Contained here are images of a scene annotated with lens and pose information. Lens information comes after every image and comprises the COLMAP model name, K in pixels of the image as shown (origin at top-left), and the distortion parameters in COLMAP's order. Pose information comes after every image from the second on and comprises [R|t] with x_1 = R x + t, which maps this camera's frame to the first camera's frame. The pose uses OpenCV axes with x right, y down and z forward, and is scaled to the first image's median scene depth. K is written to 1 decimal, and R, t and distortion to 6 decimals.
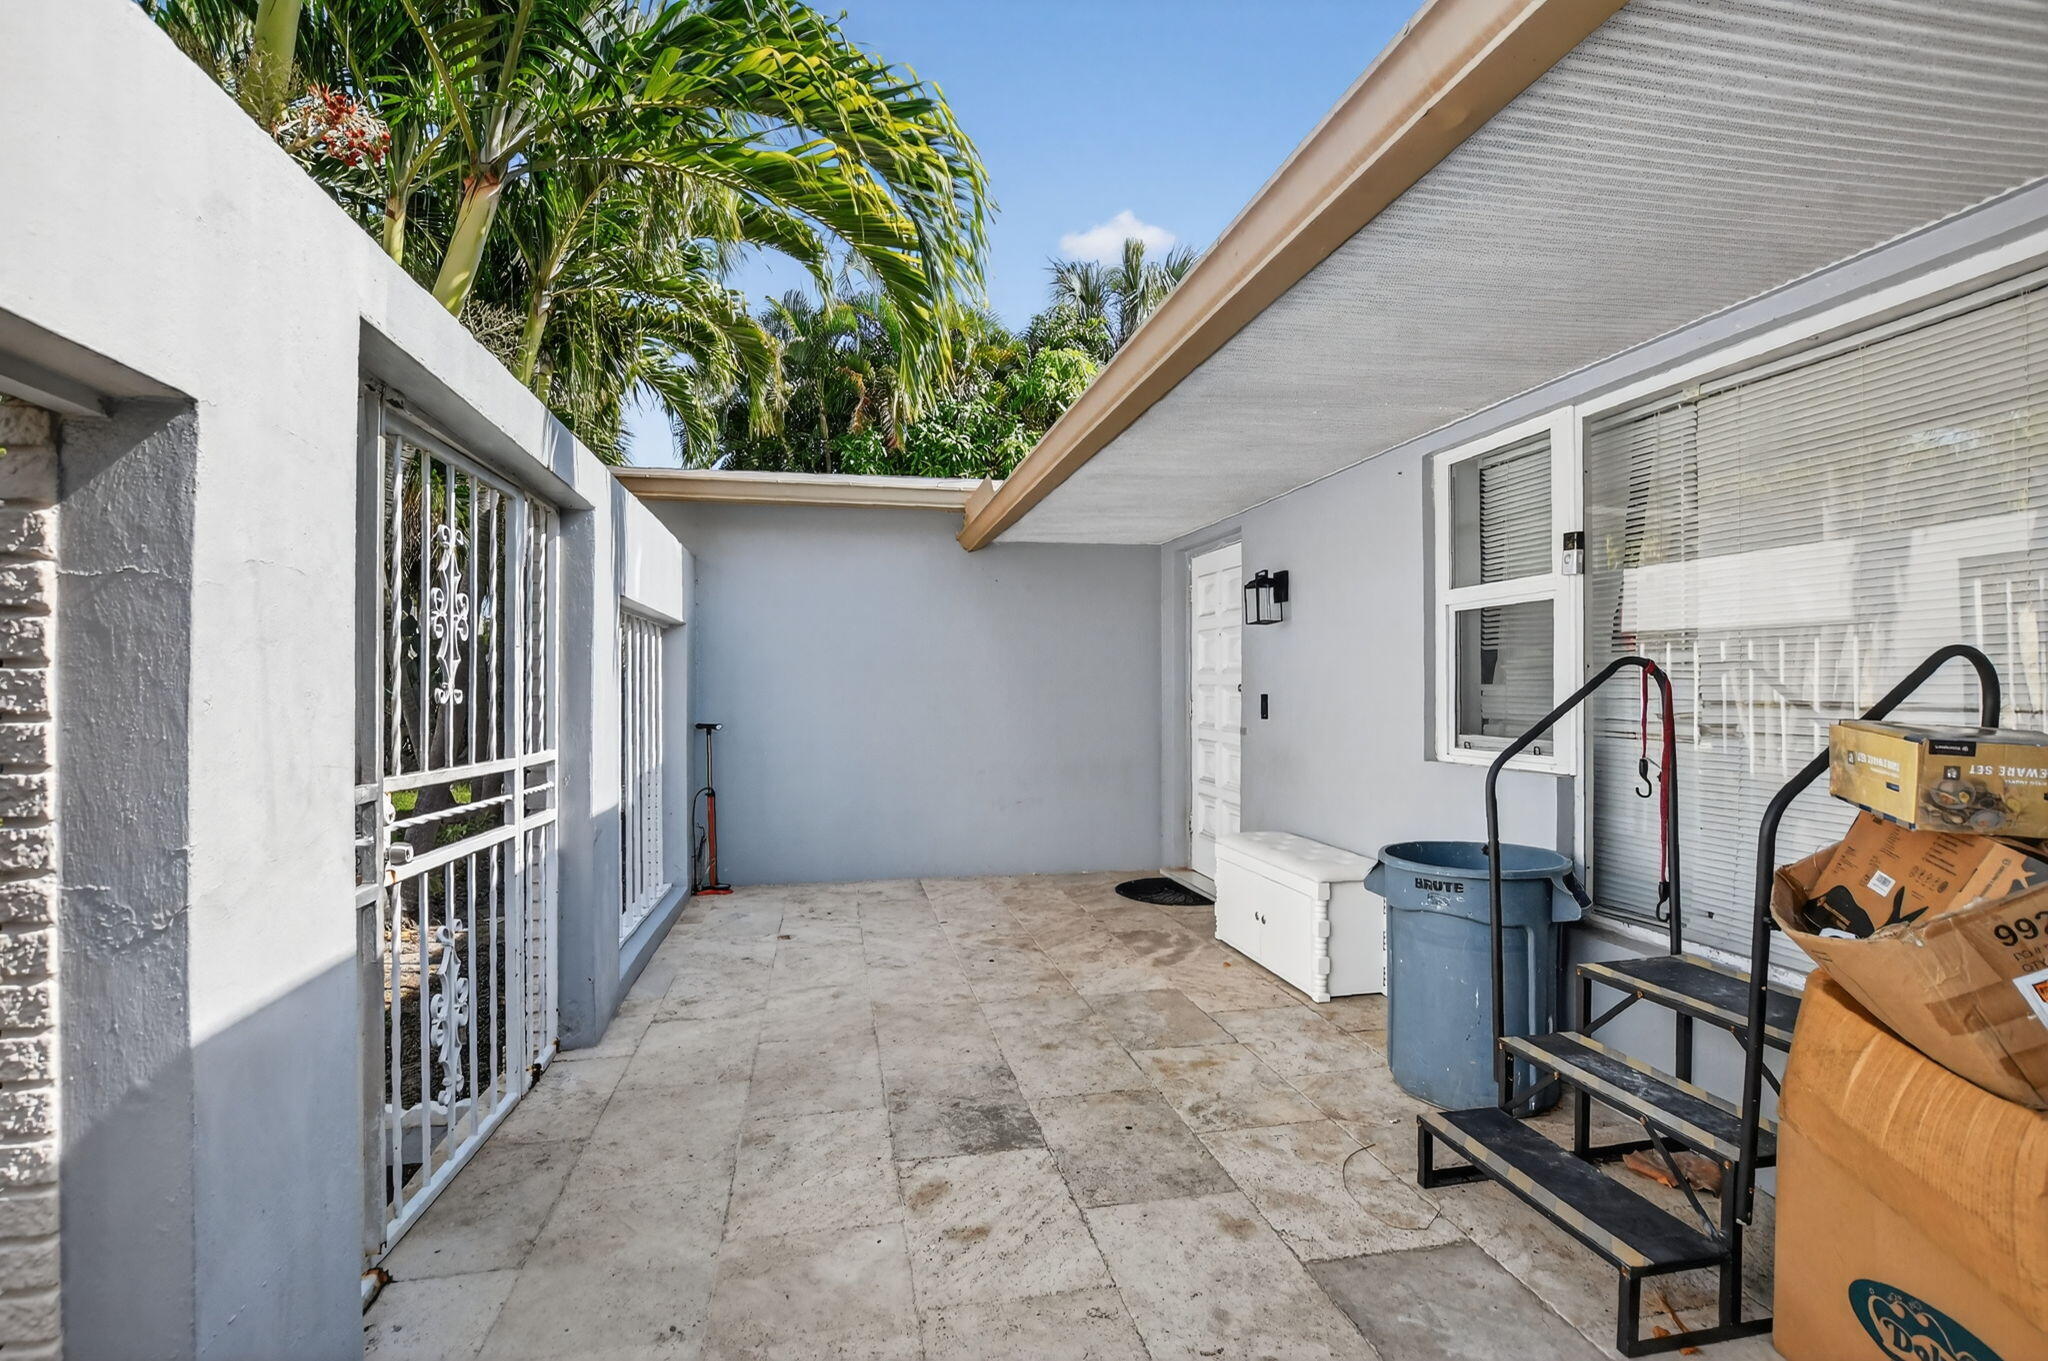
lens RADIAL K [[957.2, 0, 1014.2], [0, 957.2, 689.0], [0, 0, 1]] dist [-0.028137, 0.001292]
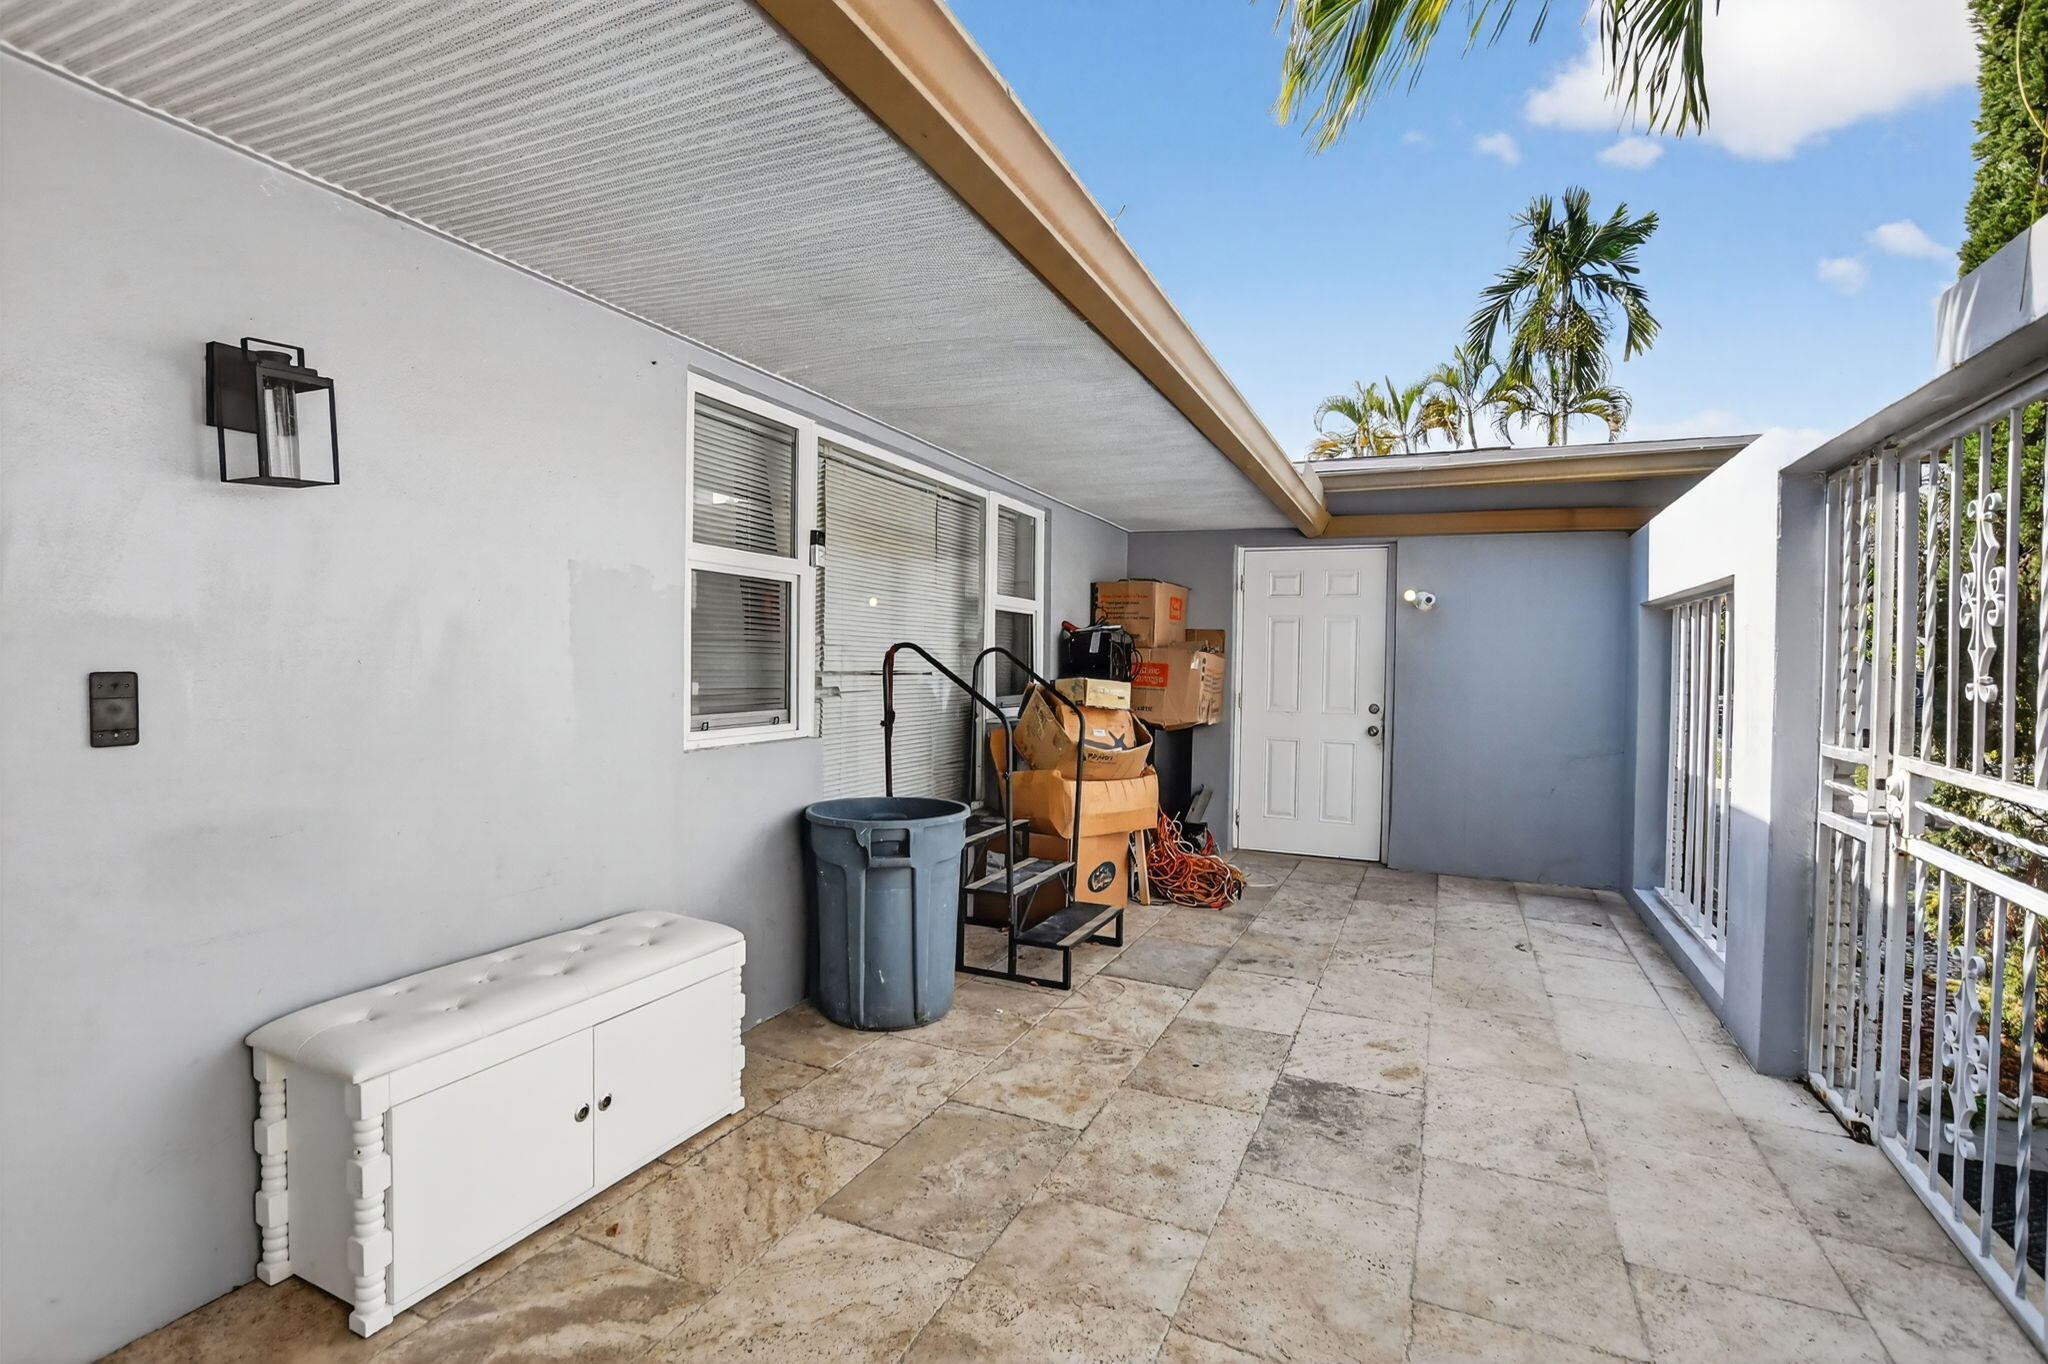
lens RADIAL K [[957.2, 0, 1014.2], [0, 957.2, 690.5], [0, 0, 1]] dist [-0.028137, 0.001292]
pose [[-0.812682, -0.027931, 0.582038, -0.322834], [-0.015335, 0.999530, 0.026554, -0.001282], [-0.582506, 0.012654, -0.812728, 1.915175]]
